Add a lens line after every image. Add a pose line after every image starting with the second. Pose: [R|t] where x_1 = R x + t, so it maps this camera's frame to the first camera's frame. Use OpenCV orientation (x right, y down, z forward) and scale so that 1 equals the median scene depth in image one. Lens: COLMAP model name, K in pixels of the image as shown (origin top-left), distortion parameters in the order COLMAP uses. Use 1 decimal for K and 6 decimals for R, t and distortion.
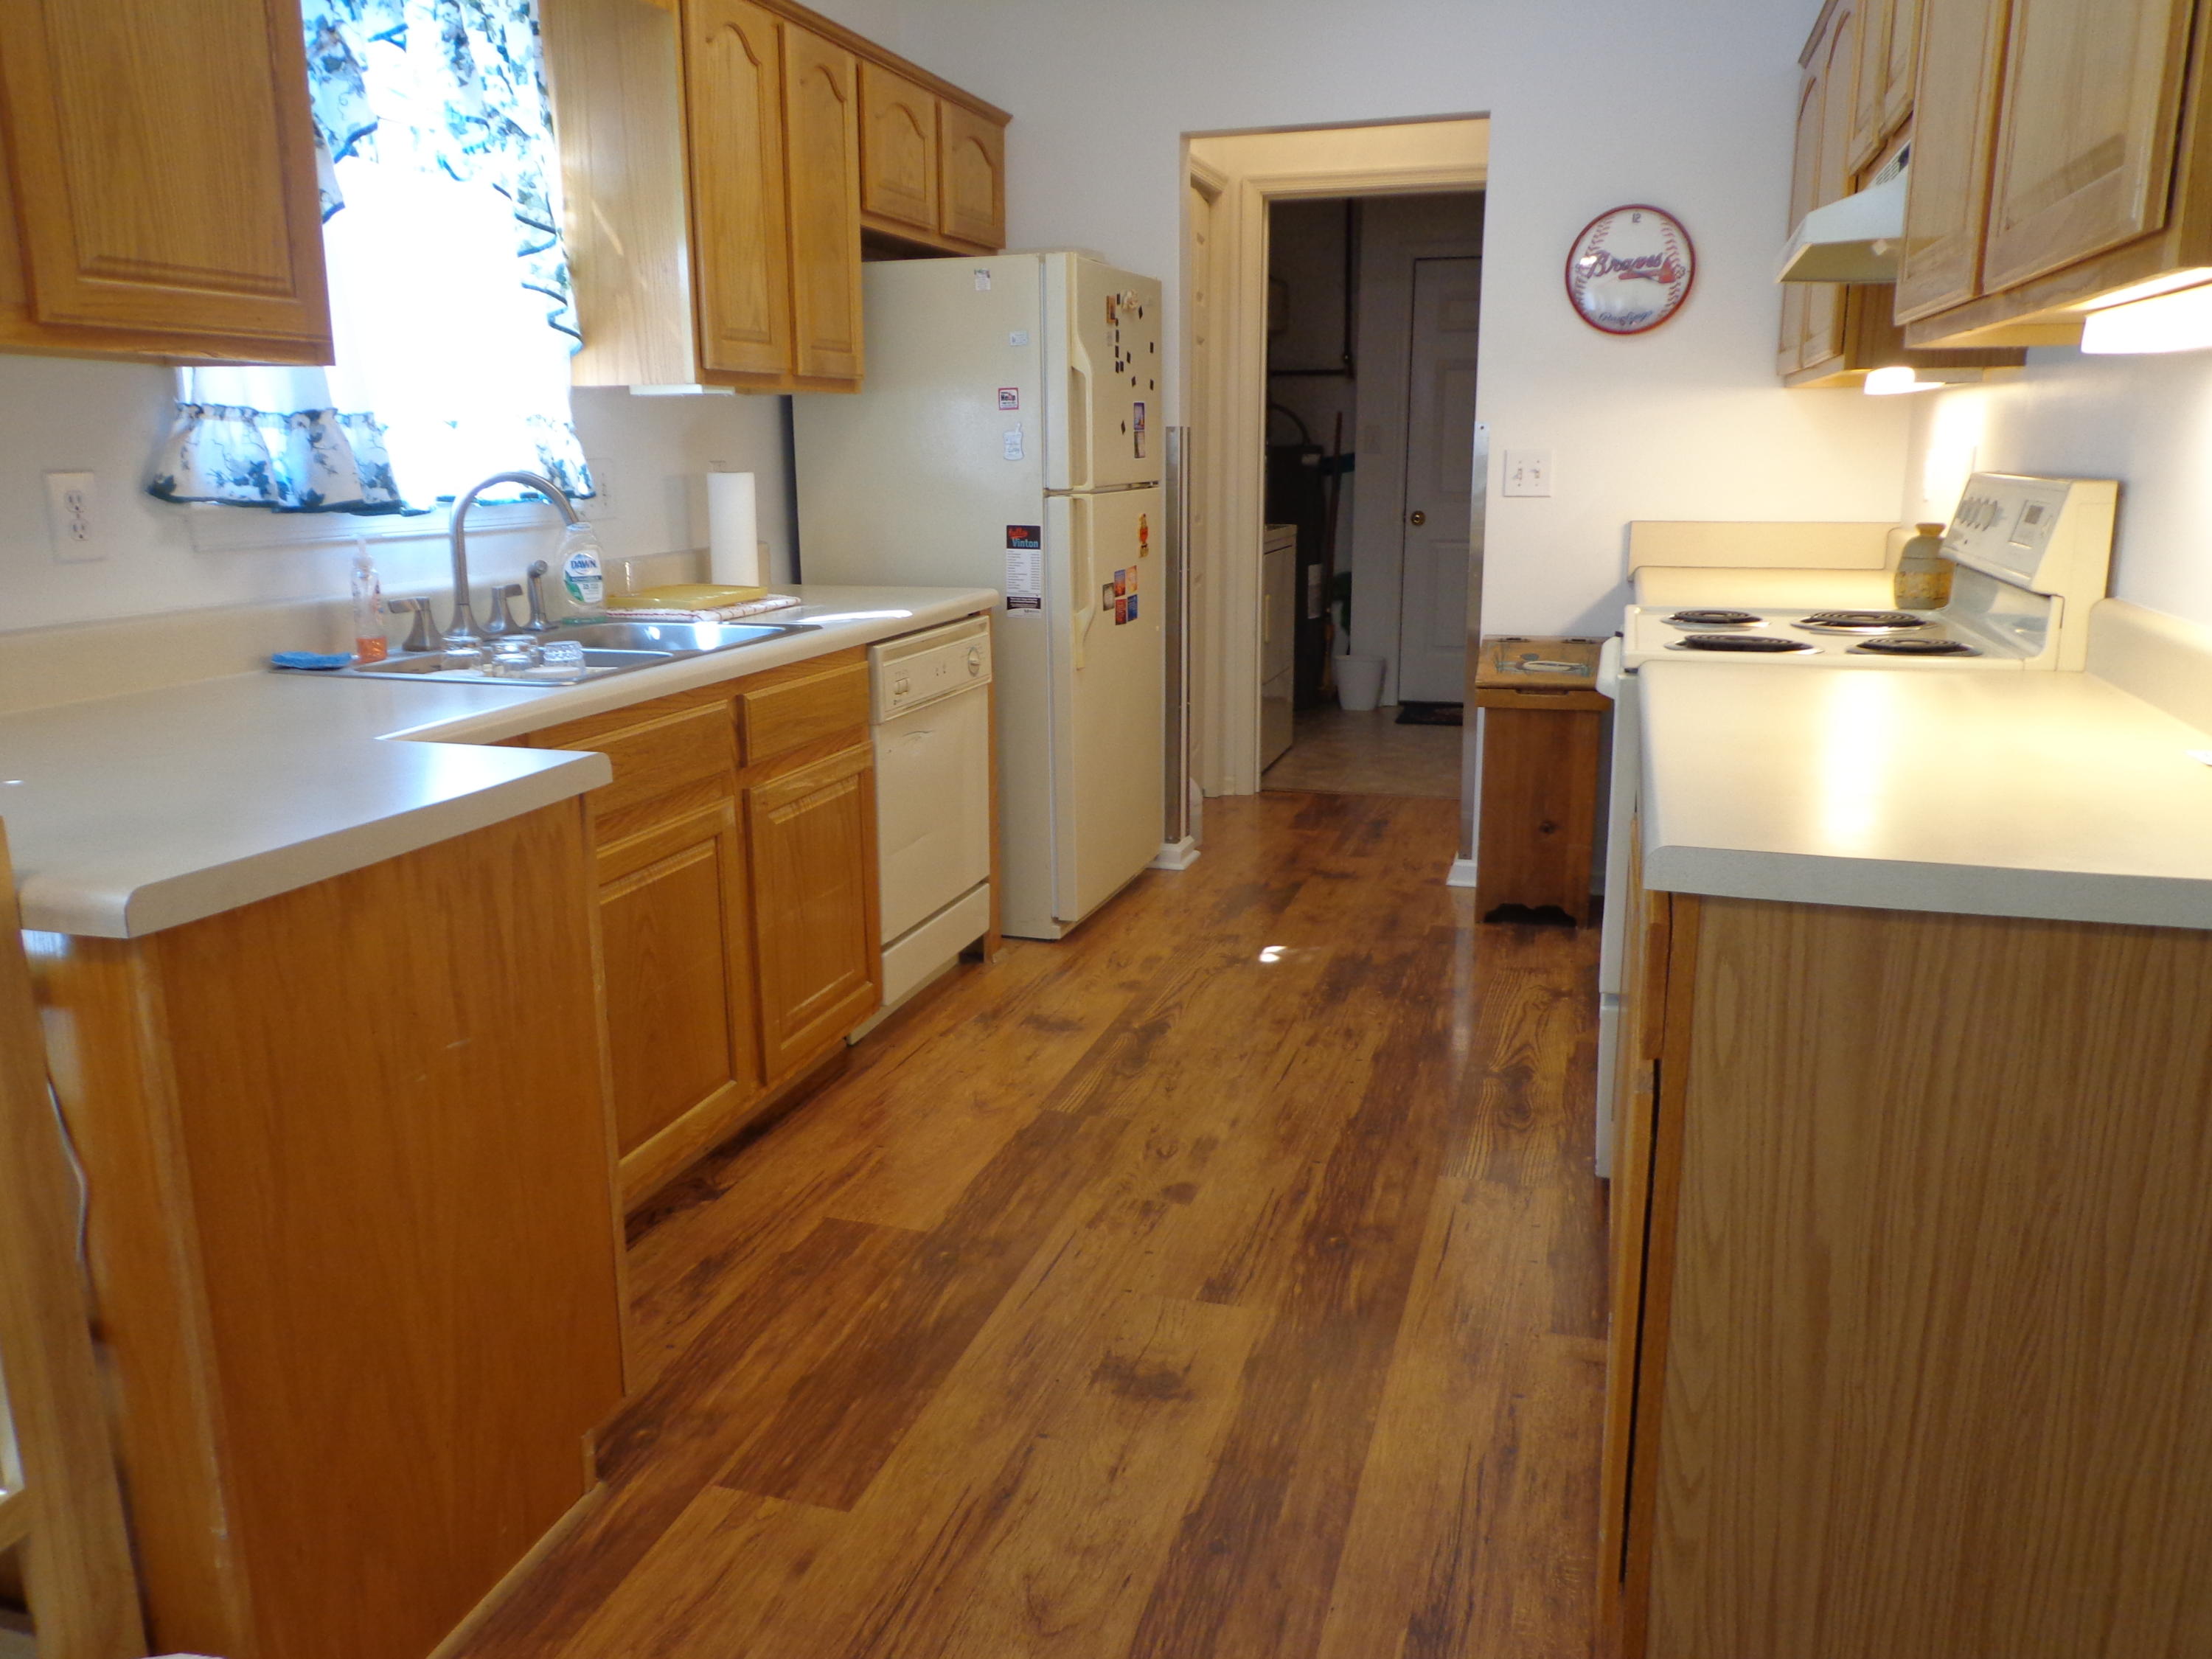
lens RADIAL K [[1615.0, 0, 1114.0], [0, 1615.0, 830.6], [0, 0, 1]] dist [-0.015014, 0.007986]
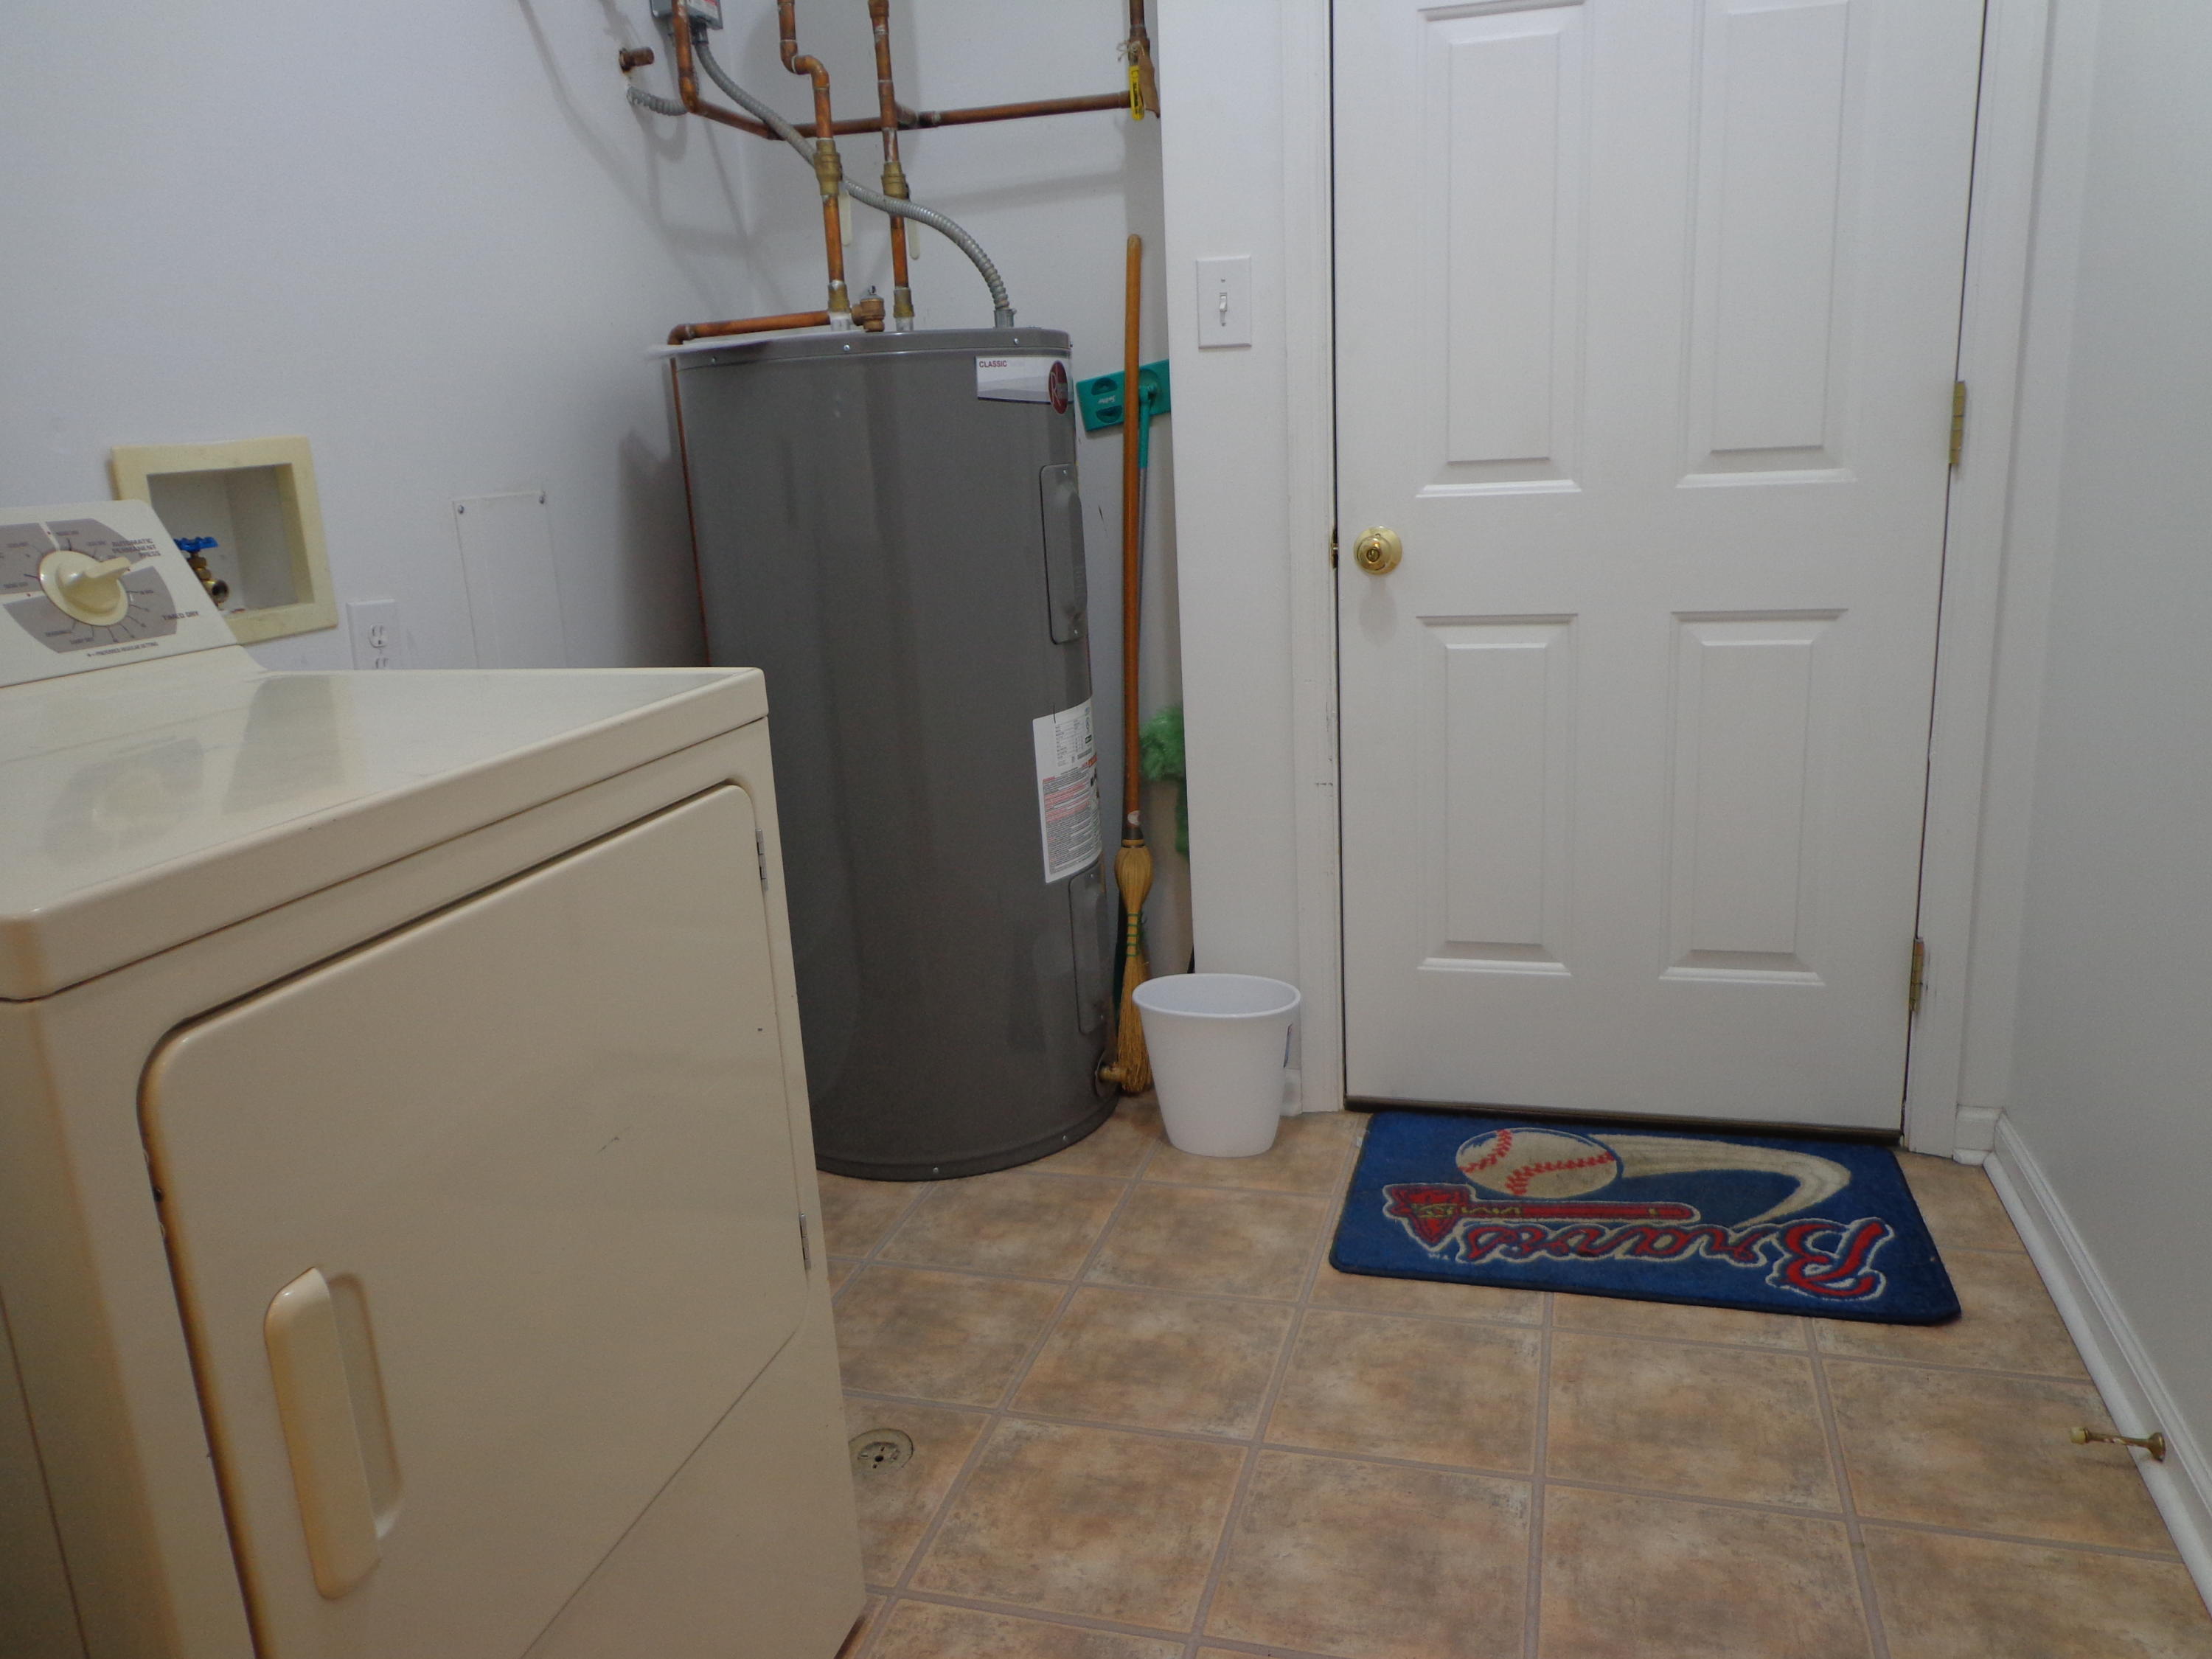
lens RADIAL K [[1615.0, 0, 1104.9], [0, 1615.0, 831.8], [0, 0, 1]] dist [-0.015014, 0.007986]
pose [[0.998979, -0.043201, 0.013186, 0.244145], [0.043150, 0.999060, 0.004127, -0.277240], [-0.013352, -0.003554, 0.999905, 1.324238]]
